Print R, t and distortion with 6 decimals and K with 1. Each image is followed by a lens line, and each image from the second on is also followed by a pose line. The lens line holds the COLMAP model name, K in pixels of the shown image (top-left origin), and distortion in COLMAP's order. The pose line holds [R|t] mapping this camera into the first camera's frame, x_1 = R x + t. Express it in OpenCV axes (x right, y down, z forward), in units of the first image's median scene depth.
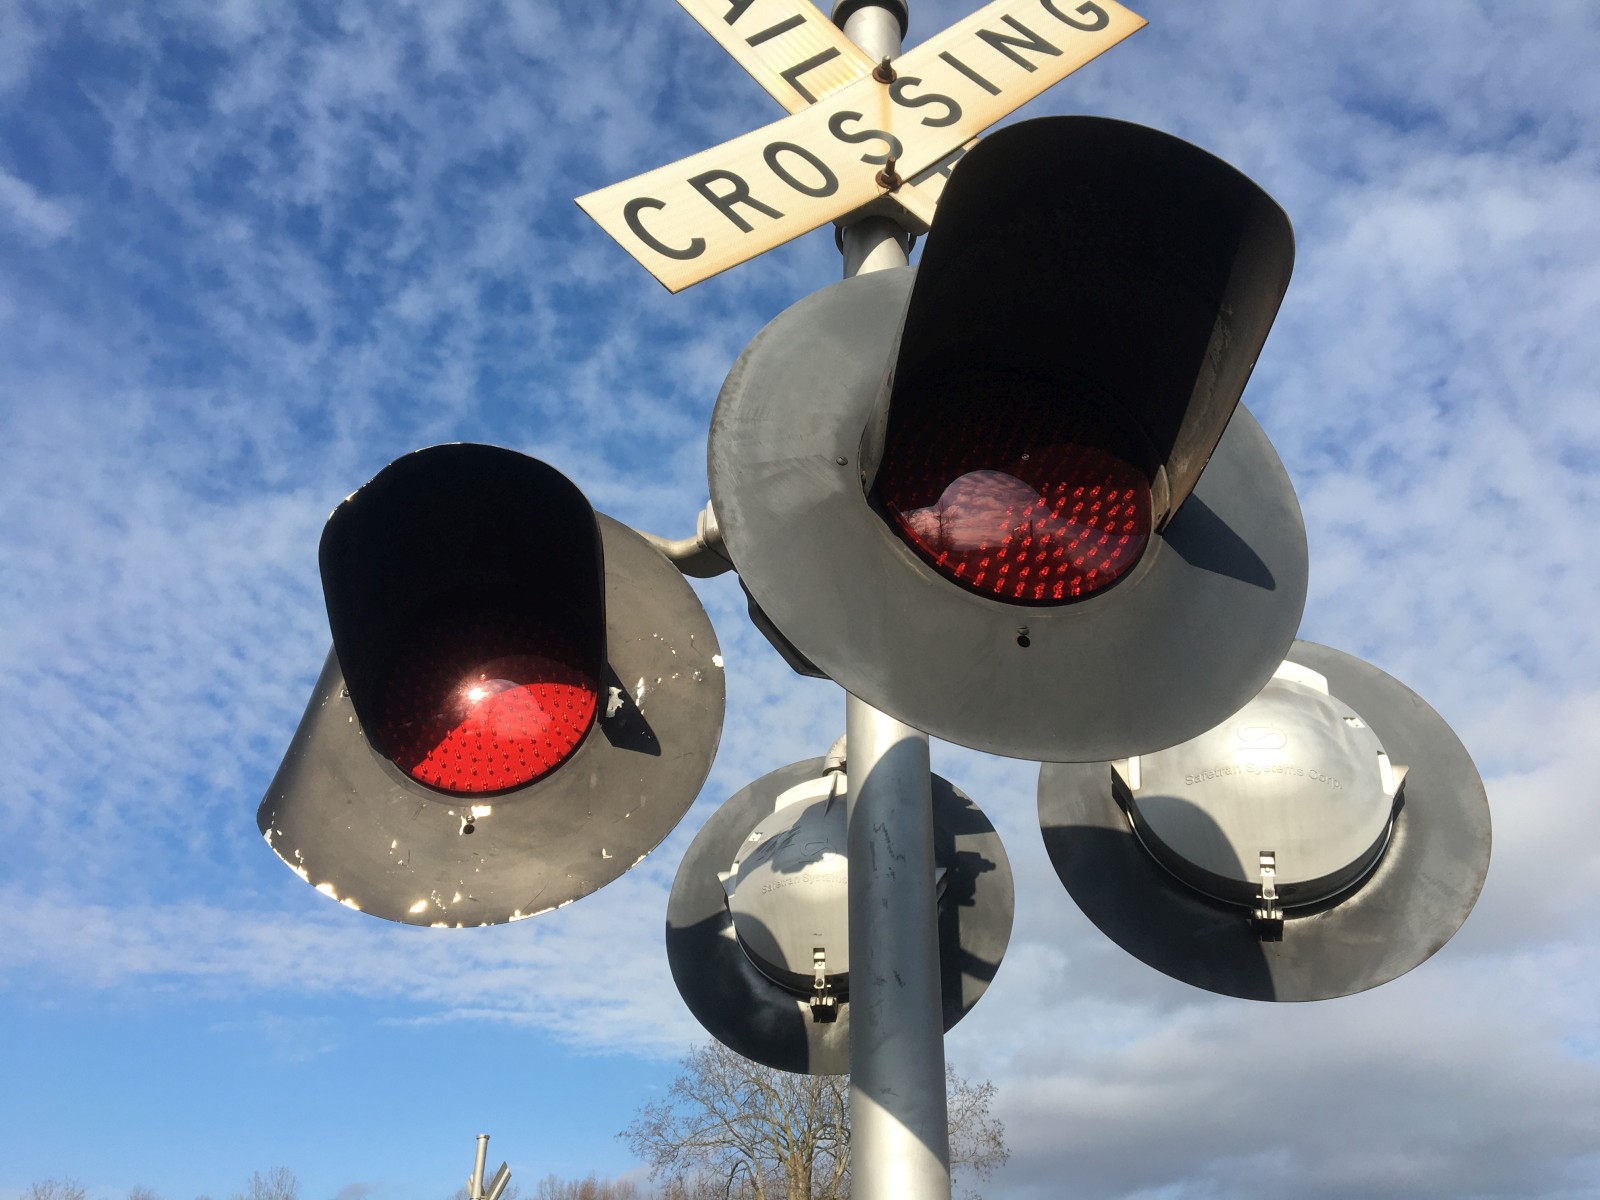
lens RADIAL K [[1327.1, 0, 793.6], [0, 1327.1, 594.3], [0, 0, 1]] dist [0.071176, -0.099739]
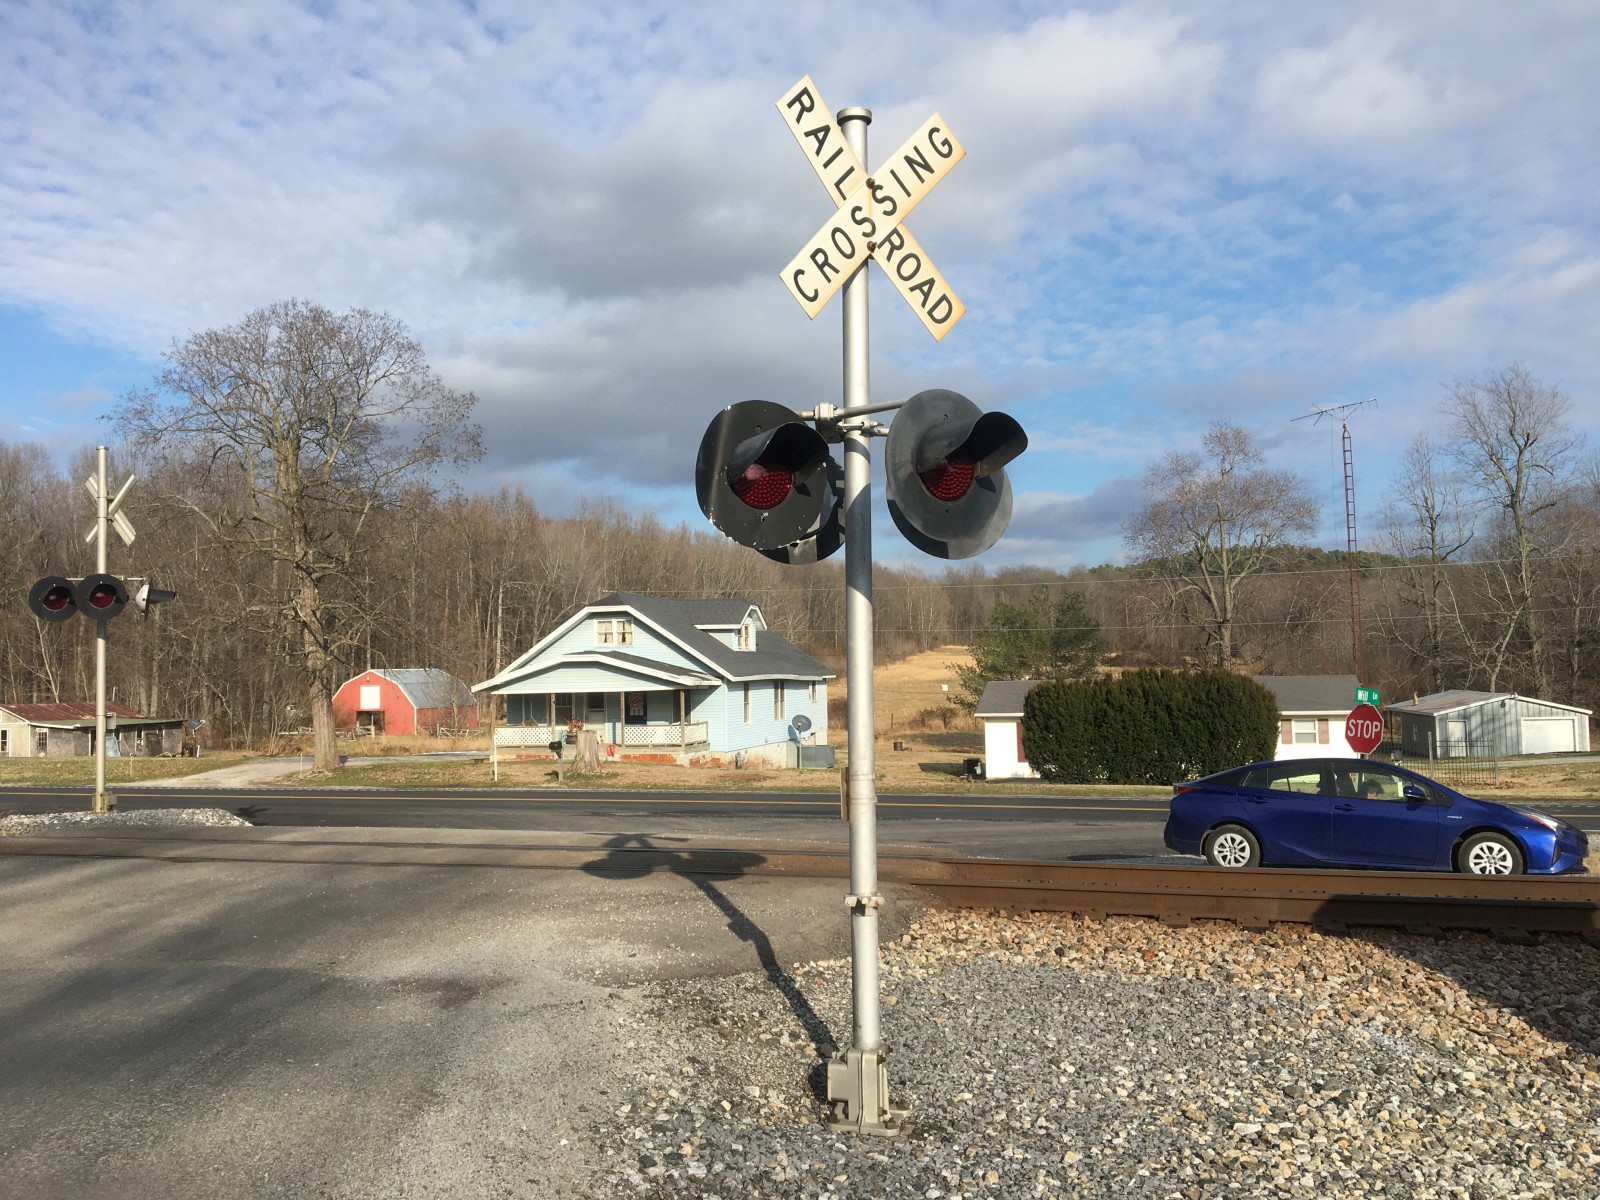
lens RADIAL K [[1327.1, 0, 788.8], [0, 1327.1, 592.6], [0, 0, 1]] dist [0.071176, -0.099739]
pose [[0.914938, -0.002457, 0.403586, -1.455340], [-0.196583, 0.870628, 0.450957, -1.126773], [-0.352481, -0.491936, 0.796088, -1.708363]]
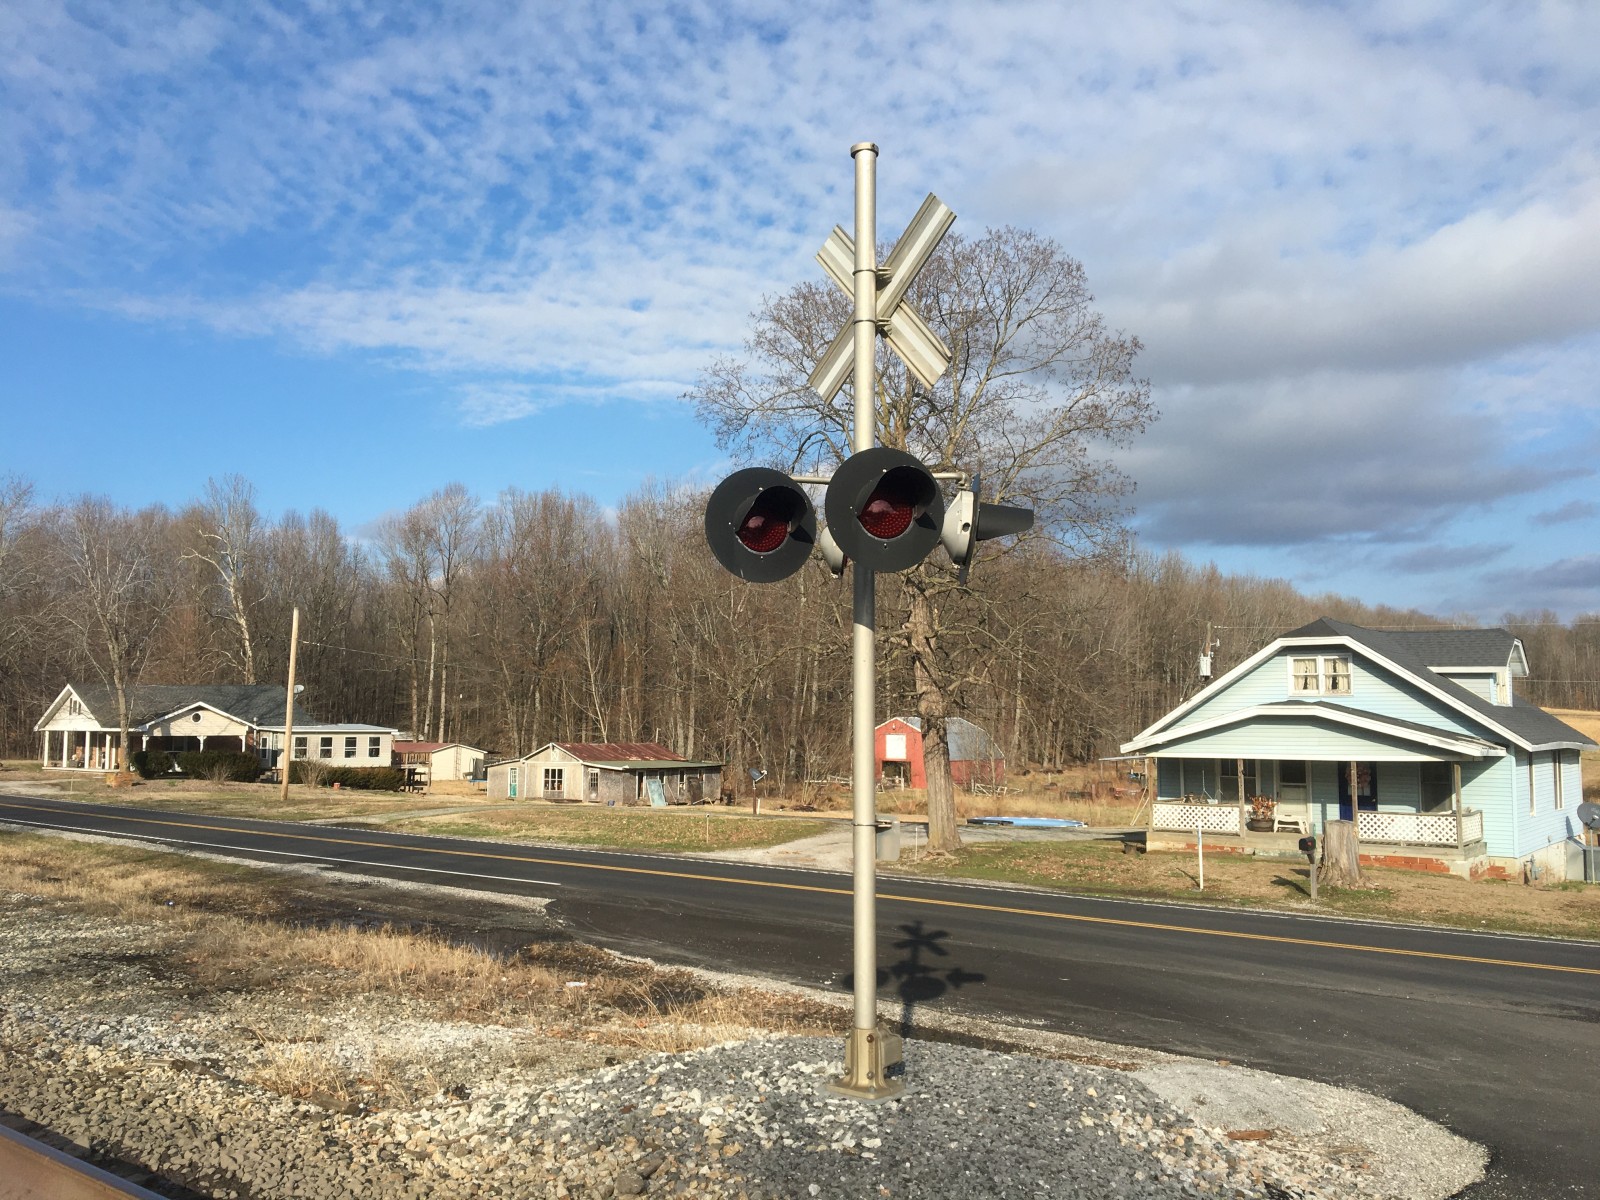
lens RADIAL K [[1327.1, 0, 786.3], [0, 1327.1, 590.3], [0, 0, 1]] dist [0.071176, -0.099739]
pose [[0.998254, 0.004775, 0.058869, -2.620544], [-0.031165, 0.889267, 0.456325, 3.040413], [-0.050172, -0.457363, 0.887864, 4.837349]]
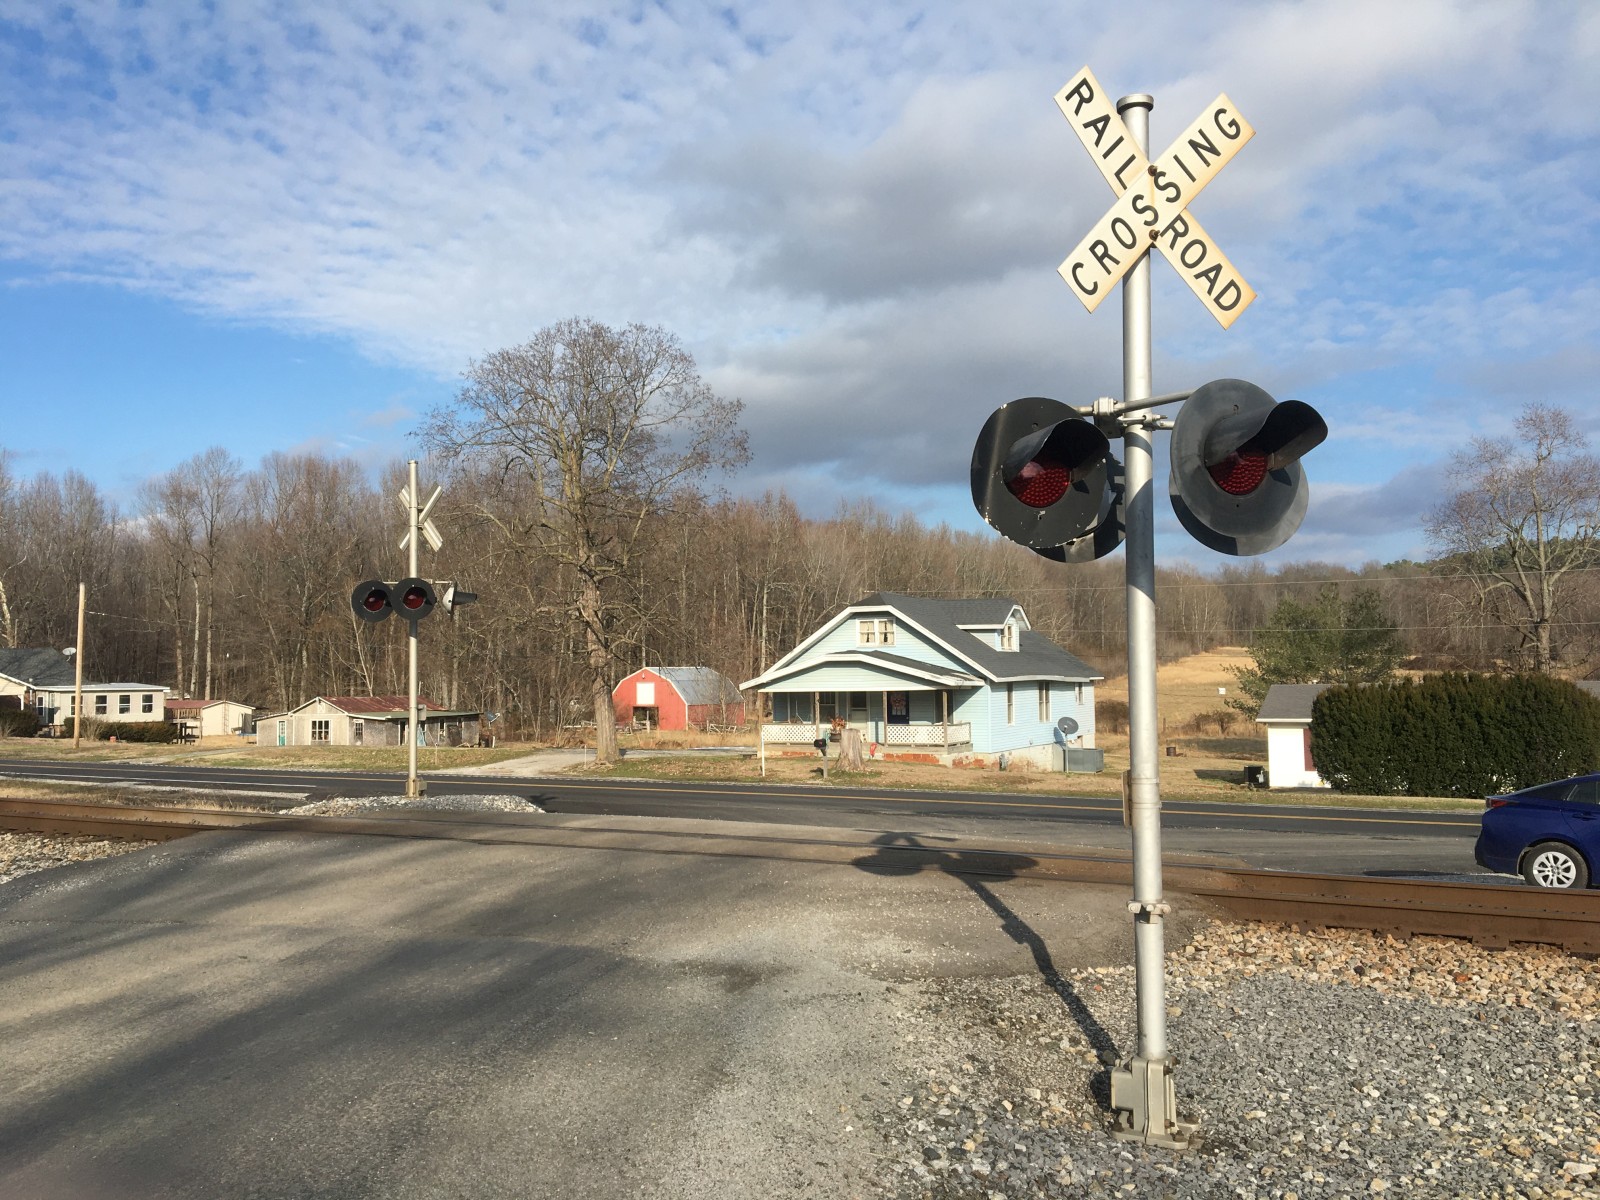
lens RADIAL K [[1327.1, 0, 790.5], [0, 1327.1, 595.3], [0, 0, 1]] dist [0.071176, -0.099739]
pose [[0.975481, -0.007212, 0.219967, -1.503197], [-0.102165, 0.870412, 0.481606, -1.132879], [-0.194935, -0.492271, 0.848334, -1.722816]]
